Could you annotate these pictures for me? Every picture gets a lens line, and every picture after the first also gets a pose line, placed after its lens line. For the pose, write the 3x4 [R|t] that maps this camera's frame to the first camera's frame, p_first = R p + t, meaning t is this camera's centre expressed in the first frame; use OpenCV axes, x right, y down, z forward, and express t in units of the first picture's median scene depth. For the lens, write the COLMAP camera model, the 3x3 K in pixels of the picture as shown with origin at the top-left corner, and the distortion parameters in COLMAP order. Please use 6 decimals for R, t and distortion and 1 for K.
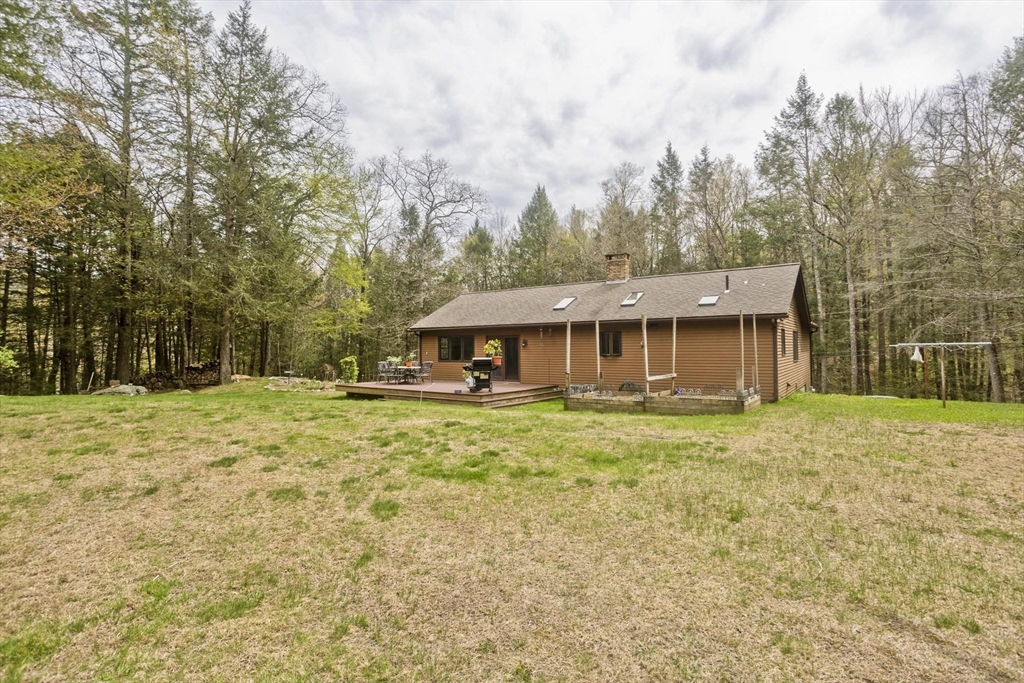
lens RADIAL K [[496.5, 0, 510.6], [0, 496.5, 348.6], [0, 0, 1]] dist [-0.009784, 0.003232]
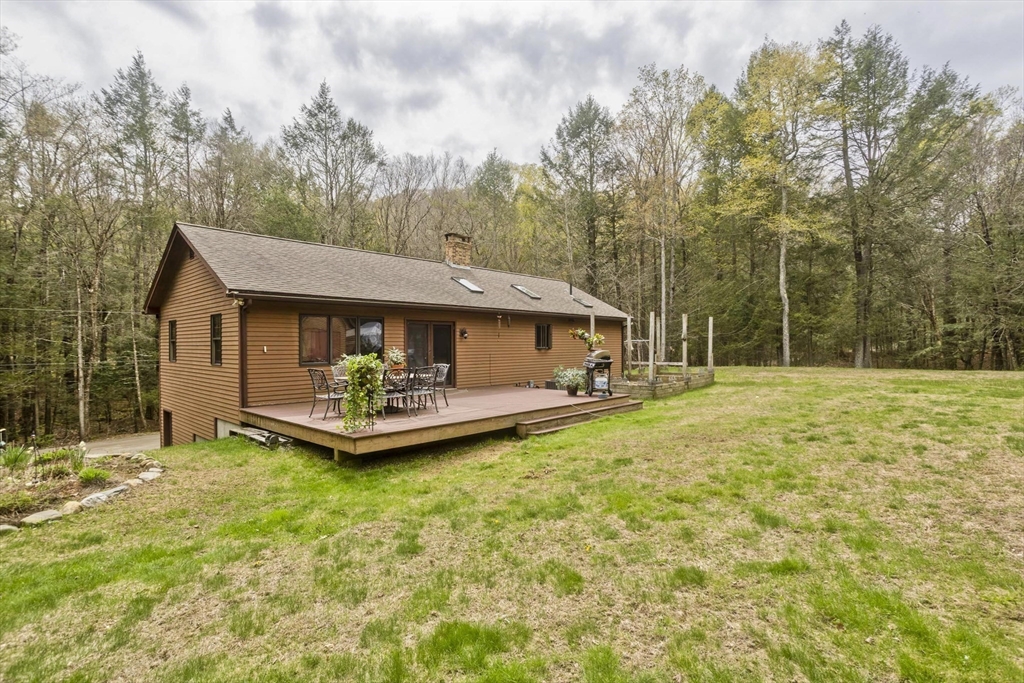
lens RADIAL K [[496.5, 0, 513.1], [0, 496.5, 339.3], [0, 0, 1]] dist [-0.009784, 0.003232]
pose [[0.100344, 0.007344, 0.994926, -0.568062], [0.011110, 0.999902, -0.008501, 0.003779], [-0.994891, 0.011906, 0.100252, 0.685839]]
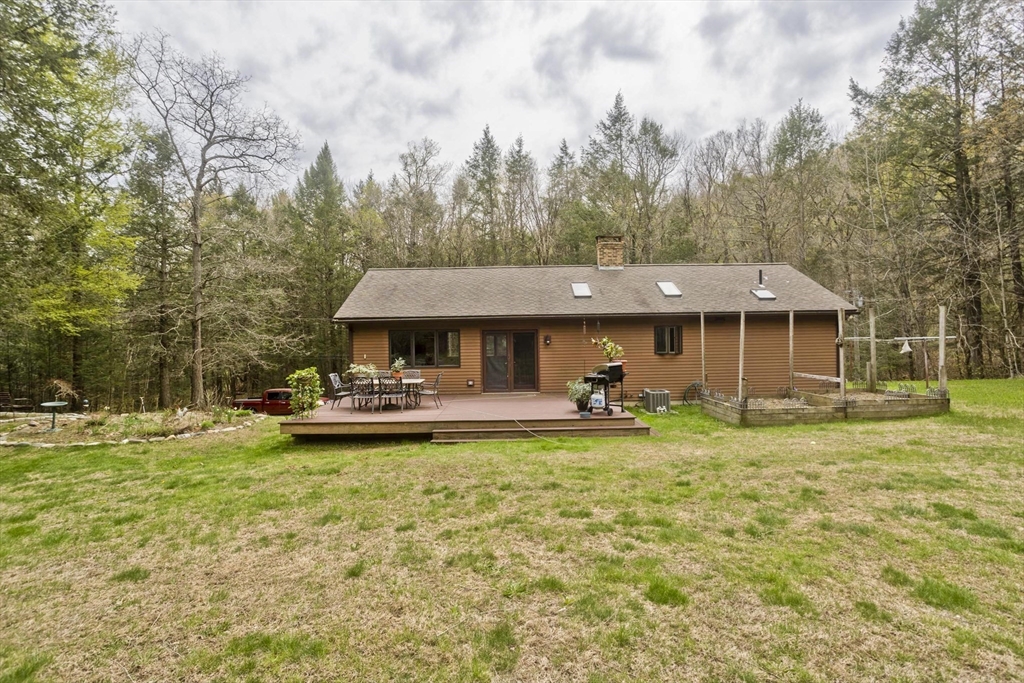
lens RADIAL K [[496.5, 0, 510.0], [0, 496.5, 338.7], [0, 0, 1]] dist [-0.009784, 0.003232]
pose [[0.804712, -0.010808, 0.593566, -0.375879], [0.013059, 0.999915, 0.000503, -0.011406], [-0.593521, 0.007347, 0.804785, 0.337580]]
